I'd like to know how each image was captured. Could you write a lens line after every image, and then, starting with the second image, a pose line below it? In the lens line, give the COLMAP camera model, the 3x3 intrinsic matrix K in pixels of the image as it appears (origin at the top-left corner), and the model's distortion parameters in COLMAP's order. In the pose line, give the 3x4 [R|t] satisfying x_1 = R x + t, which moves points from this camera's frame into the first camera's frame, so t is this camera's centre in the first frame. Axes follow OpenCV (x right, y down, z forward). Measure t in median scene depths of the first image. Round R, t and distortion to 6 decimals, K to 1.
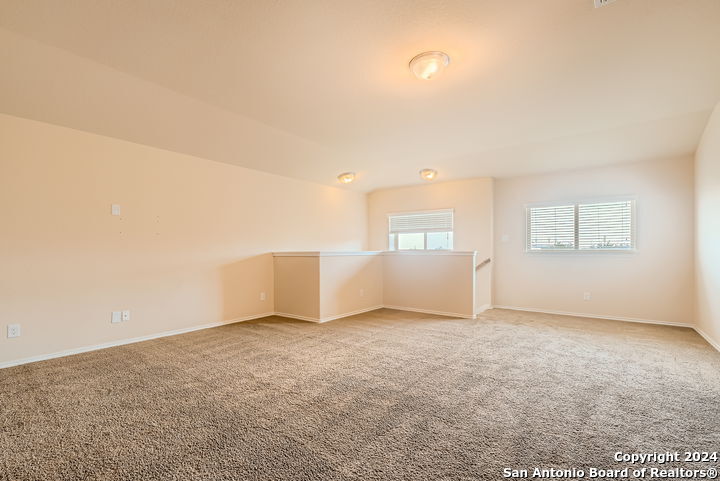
lens RADIAL K [[318.0, 0, 353.9], [0, 318.0, 242.6], [0, 0, 1]] dist [0.002790, -0.000326]
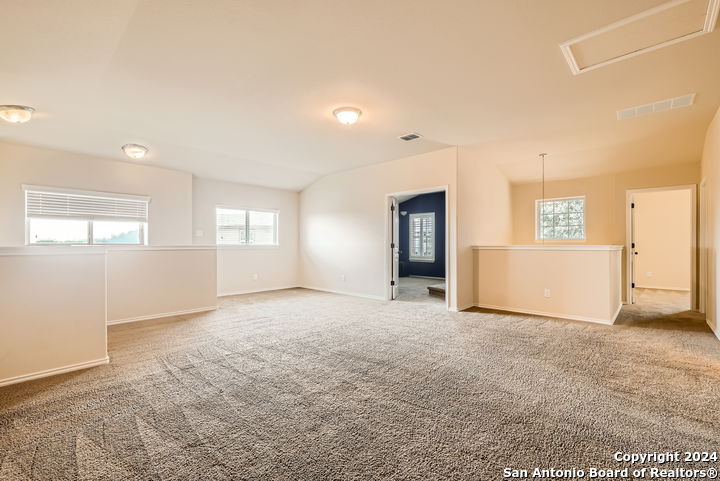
lens RADIAL K [[318.0, 0, 353.2], [0, 318.0, 243.4], [0, 0, 1]] dist [0.002790, -0.000326]
pose [[0.111783, 0.008288, 0.993698, -0.493902], [-0.015666, 0.999856, -0.006578, 0.018027], [-0.993609, -0.014832, 0.111897, 0.361893]]
